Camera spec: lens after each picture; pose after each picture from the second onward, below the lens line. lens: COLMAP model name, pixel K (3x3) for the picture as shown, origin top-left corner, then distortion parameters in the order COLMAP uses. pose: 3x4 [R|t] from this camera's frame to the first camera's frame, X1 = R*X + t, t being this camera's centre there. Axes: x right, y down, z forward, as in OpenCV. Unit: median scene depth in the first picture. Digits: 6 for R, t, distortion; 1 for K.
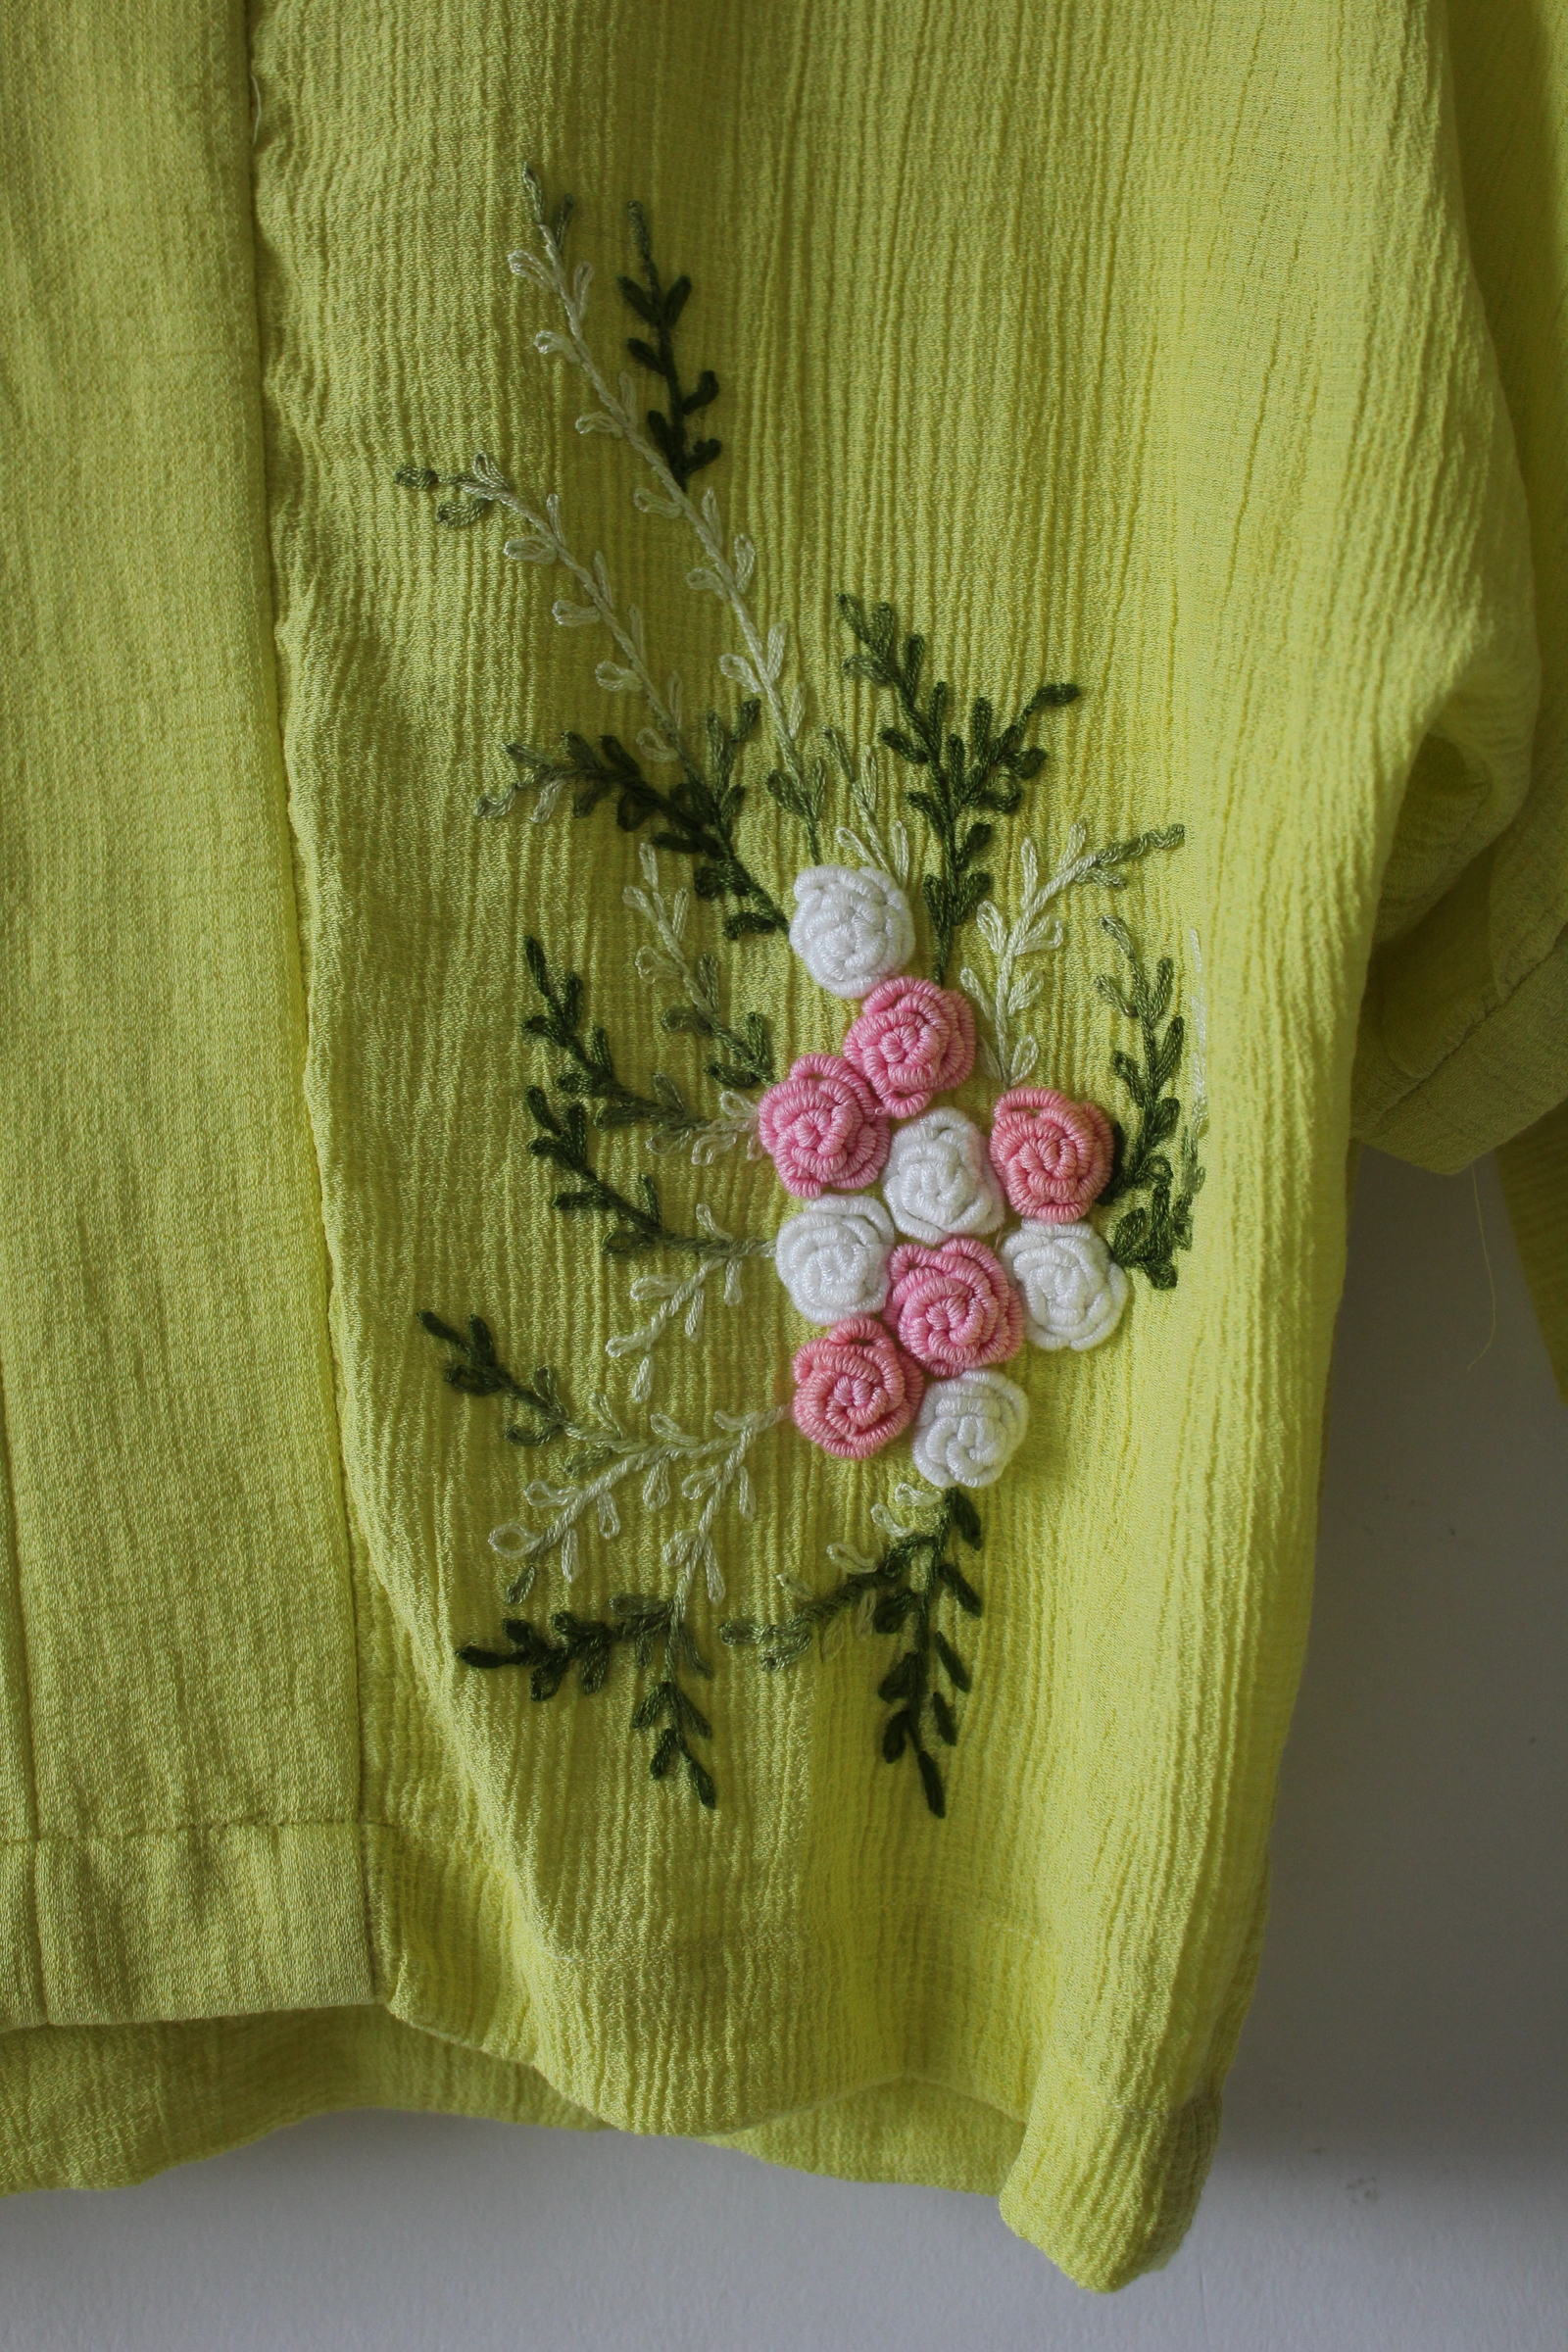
lens RADIAL K [[2816.6, 0, 784.0], [0, 2816.6, 1176.0], [0, 0, 1]] dist [-0.058181, 0.045830]
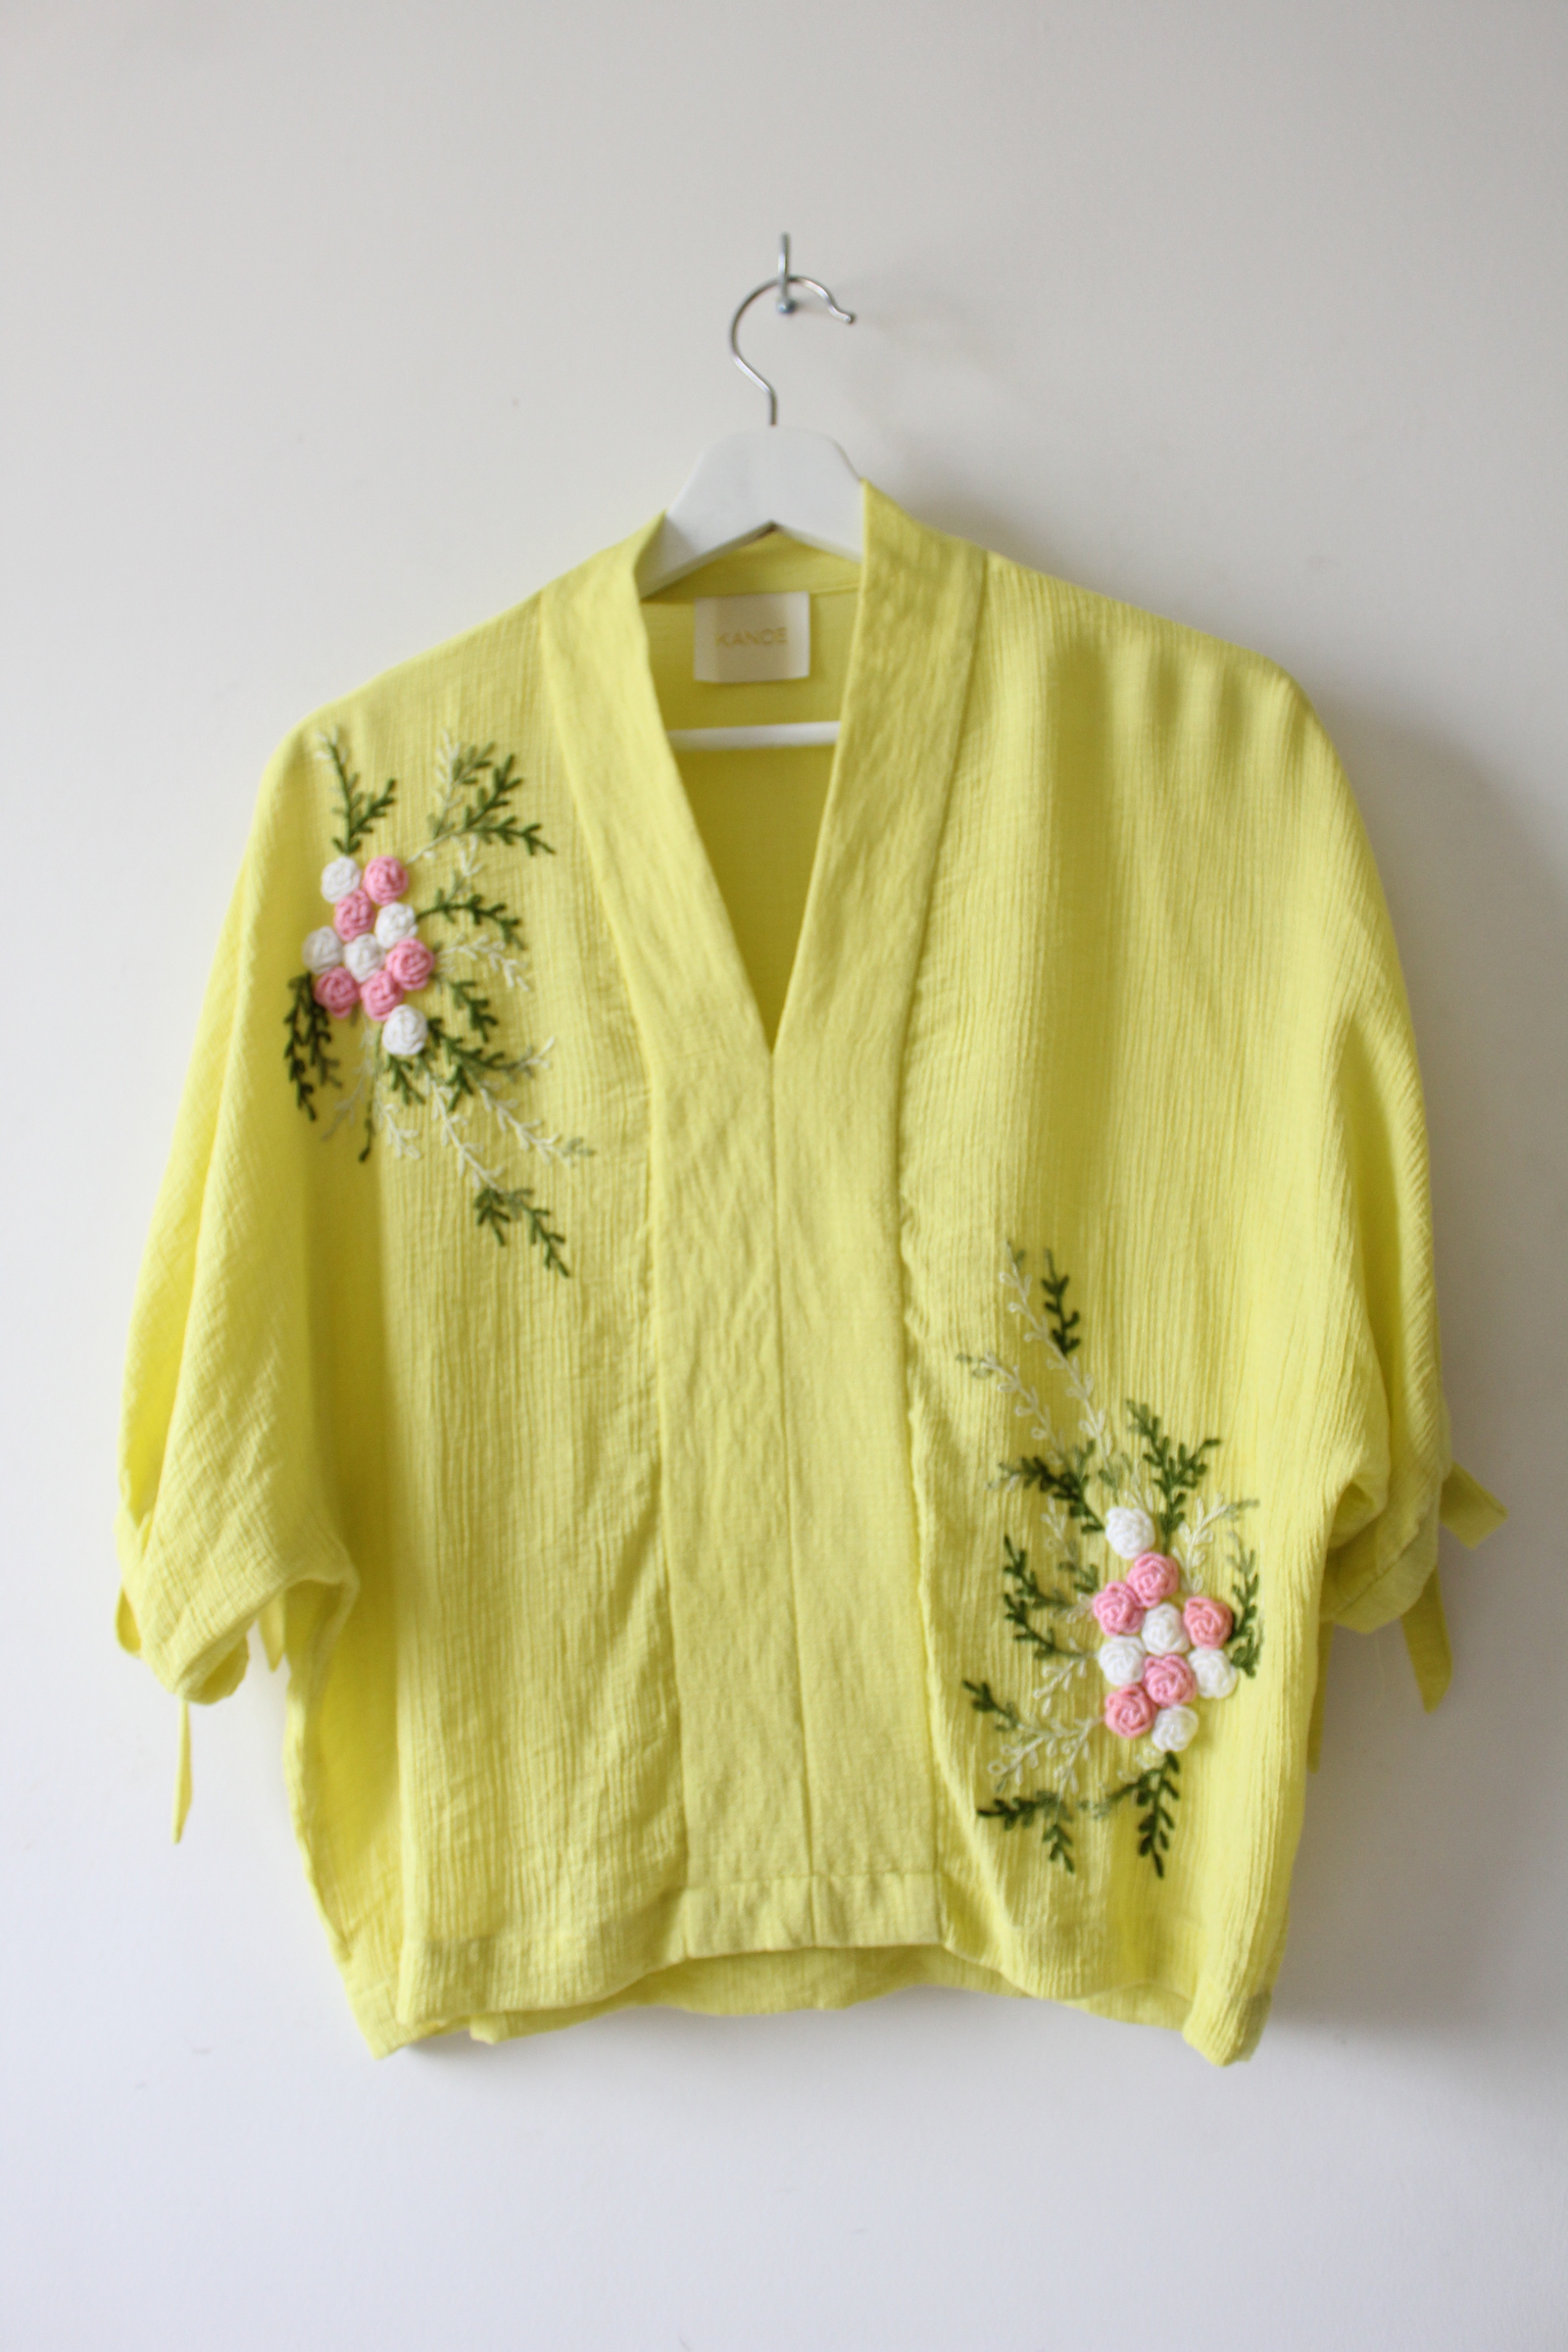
lens RADIAL K [[2034.4, 0, 784.0], [0, 2034.4, 1176.0], [0, 0, 1]] dist [-0.154194, 0.165623]
pose [[0.989826, 0.001251, -0.142281, -0.027475], [-0.011832, 0.997222, -0.073542, -0.275020], [0.141793, 0.074477, 0.987091, -0.894357]]
